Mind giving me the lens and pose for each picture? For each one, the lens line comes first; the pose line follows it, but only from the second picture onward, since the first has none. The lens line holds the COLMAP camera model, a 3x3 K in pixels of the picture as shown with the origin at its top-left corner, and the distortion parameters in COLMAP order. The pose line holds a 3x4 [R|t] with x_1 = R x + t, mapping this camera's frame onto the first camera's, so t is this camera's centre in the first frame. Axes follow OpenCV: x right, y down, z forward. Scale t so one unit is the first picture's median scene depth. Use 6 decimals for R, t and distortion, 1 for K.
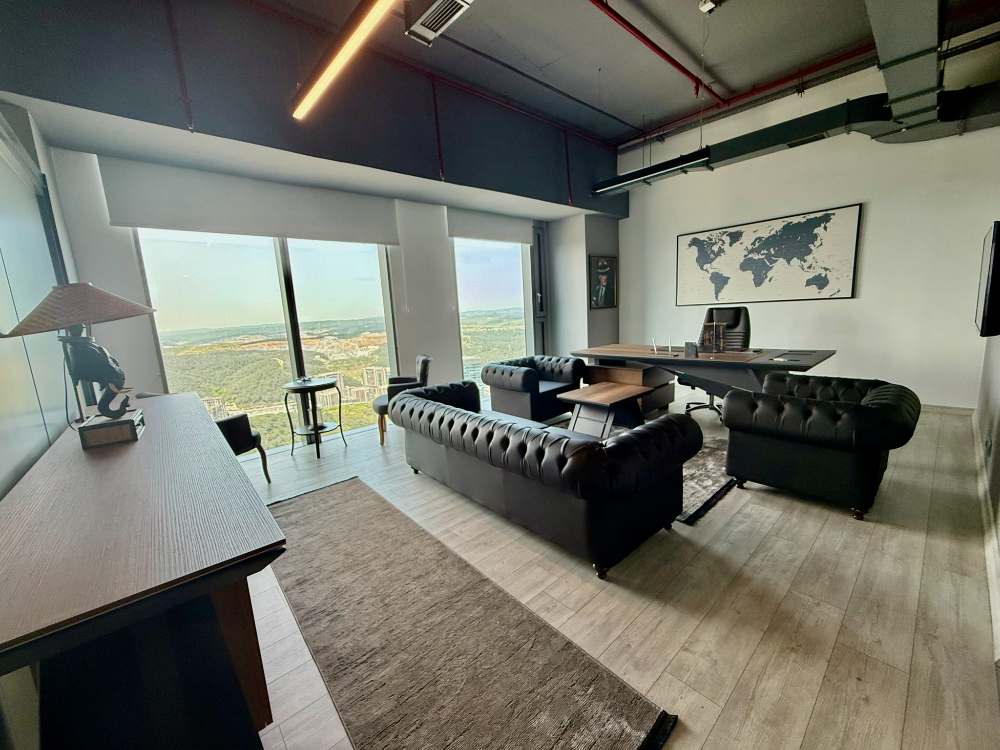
lens RADIAL K [[396.1, 0, 499.2], [0, 396.1, 375.3], [0, 0, 1]] dist [-0.000677, 0.000192]
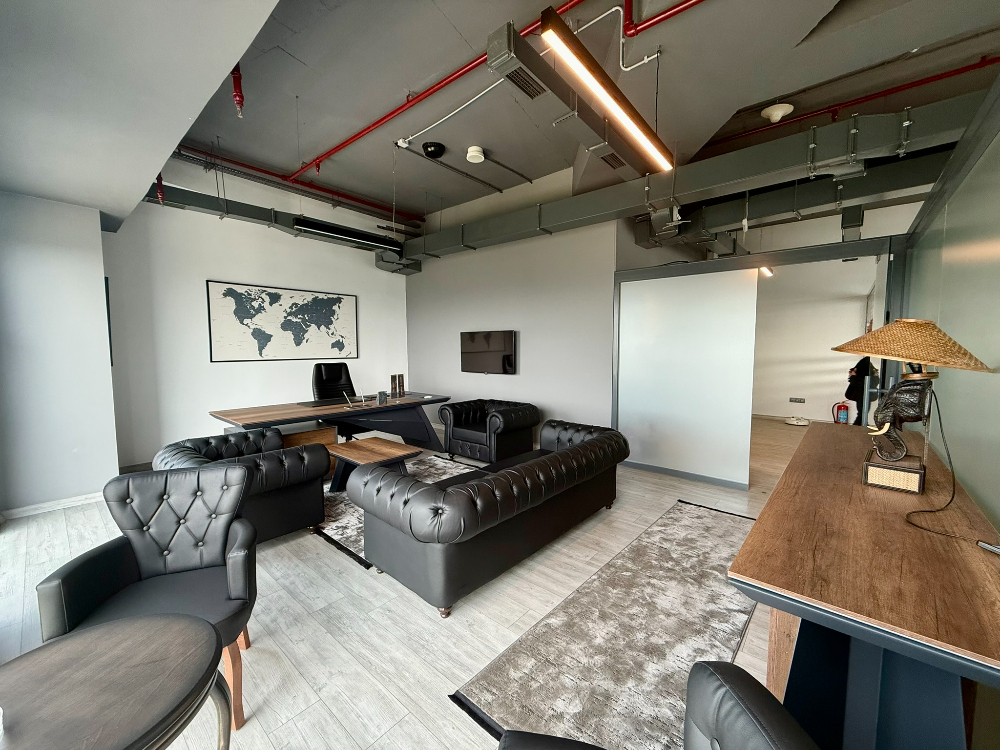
lens RADIAL K [[396.1, 0, 499.2], [0, 396.1, 375.3], [0, 0, 1]] dist [-0.000677, 0.000192]
pose [[-0.132120, -0.014225, 0.991132, -0.544711], [0.173368, 0.984153, 0.037235, -0.086740], [-0.975955, 0.176750, -0.127560, 0.612646]]
